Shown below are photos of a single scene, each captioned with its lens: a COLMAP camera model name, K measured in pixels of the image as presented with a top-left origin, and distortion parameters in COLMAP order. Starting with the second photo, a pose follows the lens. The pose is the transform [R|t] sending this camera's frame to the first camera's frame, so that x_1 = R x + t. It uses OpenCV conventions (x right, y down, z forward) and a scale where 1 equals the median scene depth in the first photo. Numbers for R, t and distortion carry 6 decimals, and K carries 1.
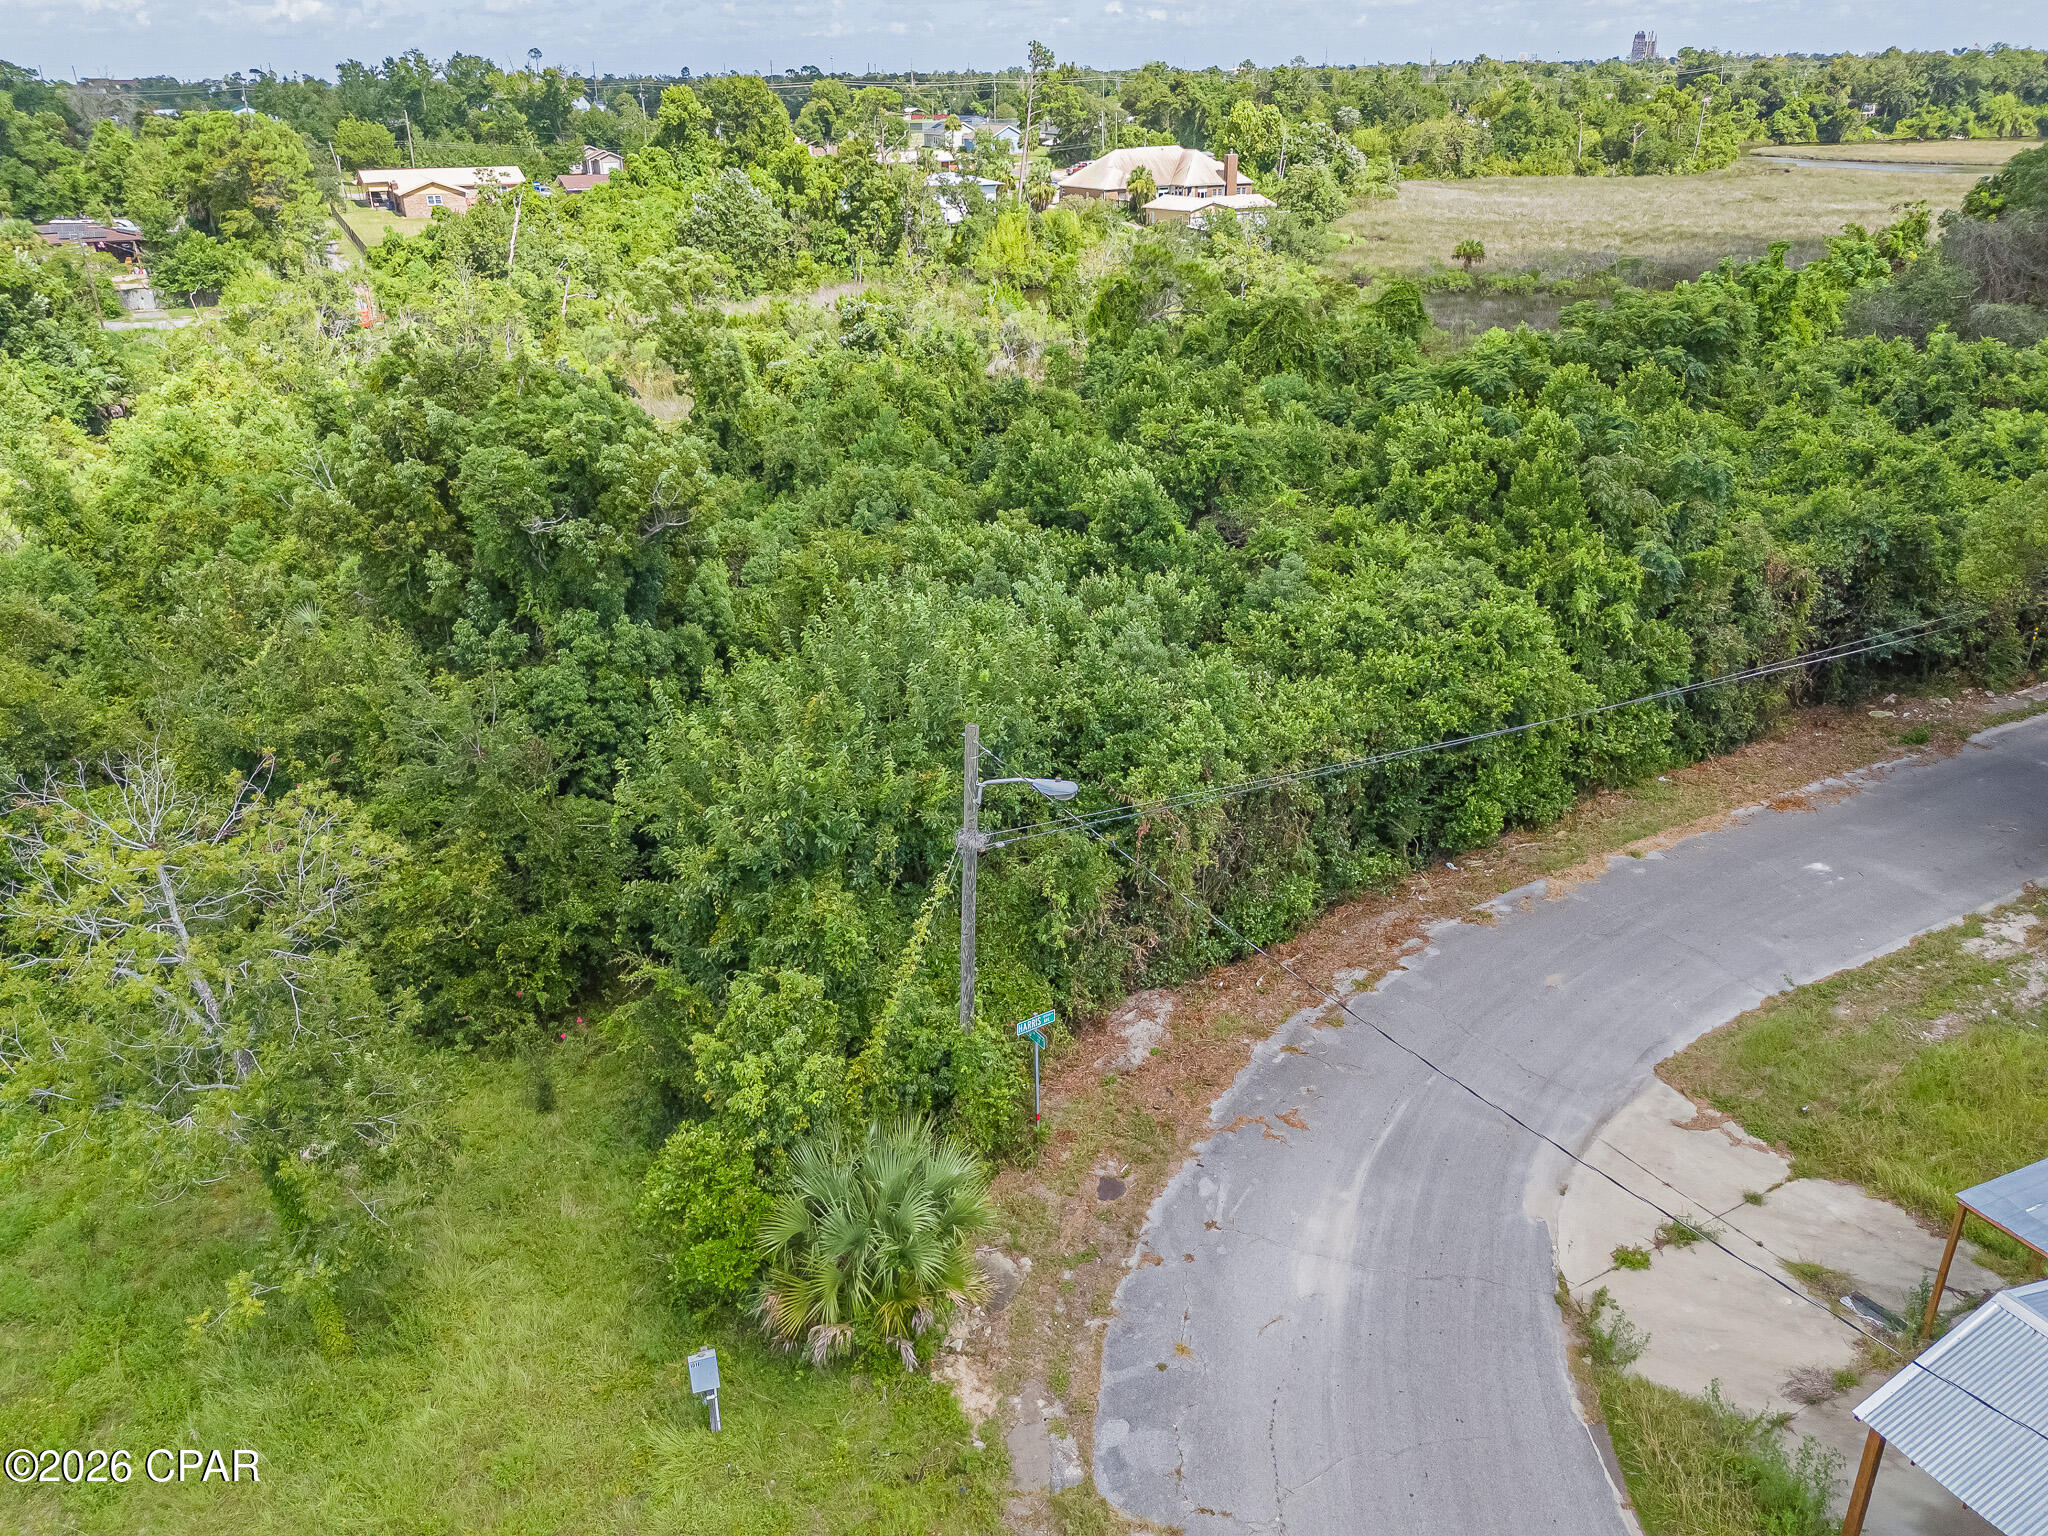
lens RADIAL K [[1480.1, 0, 1024.0], [0, 1480.1, 768.0], [0, 0, 1]] dist [0.055265, -0.033251]
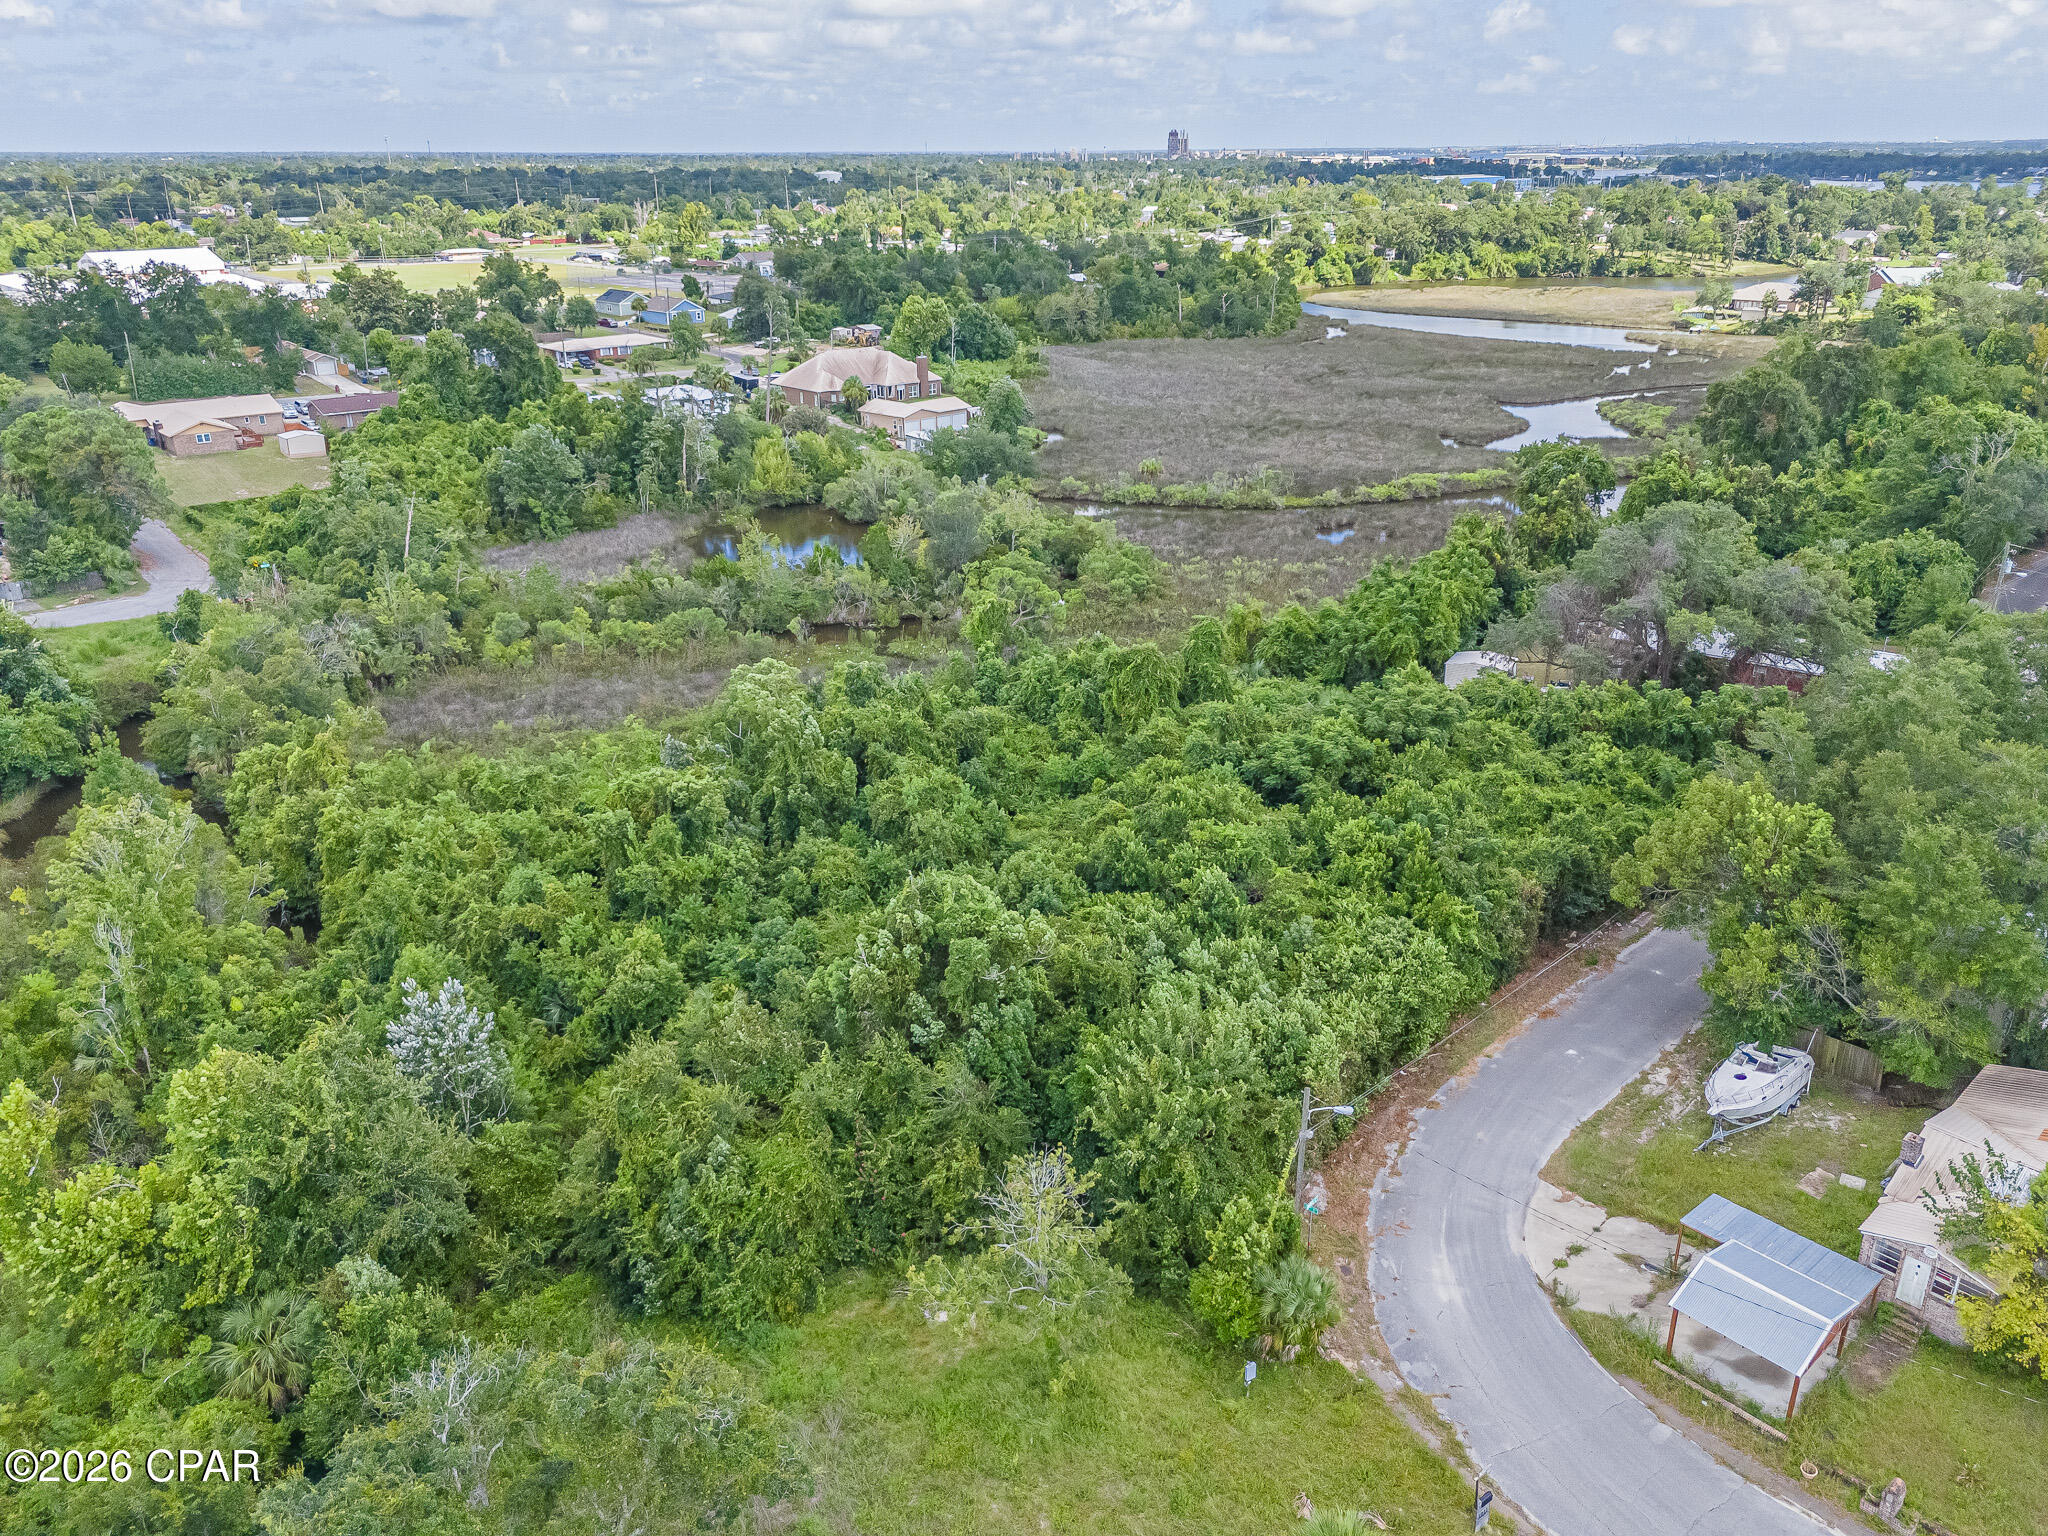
lens RADIAL K [[1480.1, 0, 1024.0], [0, 1480.1, 768.0], [0, 0, 1]] dist [0.055265, -0.033251]
pose [[0.966342, -0.085278, 0.242715, -0.147263], [0.097074, 0.994588, -0.037043, -0.071871], [-0.238243, 0.059357, 0.969390, -0.183982]]
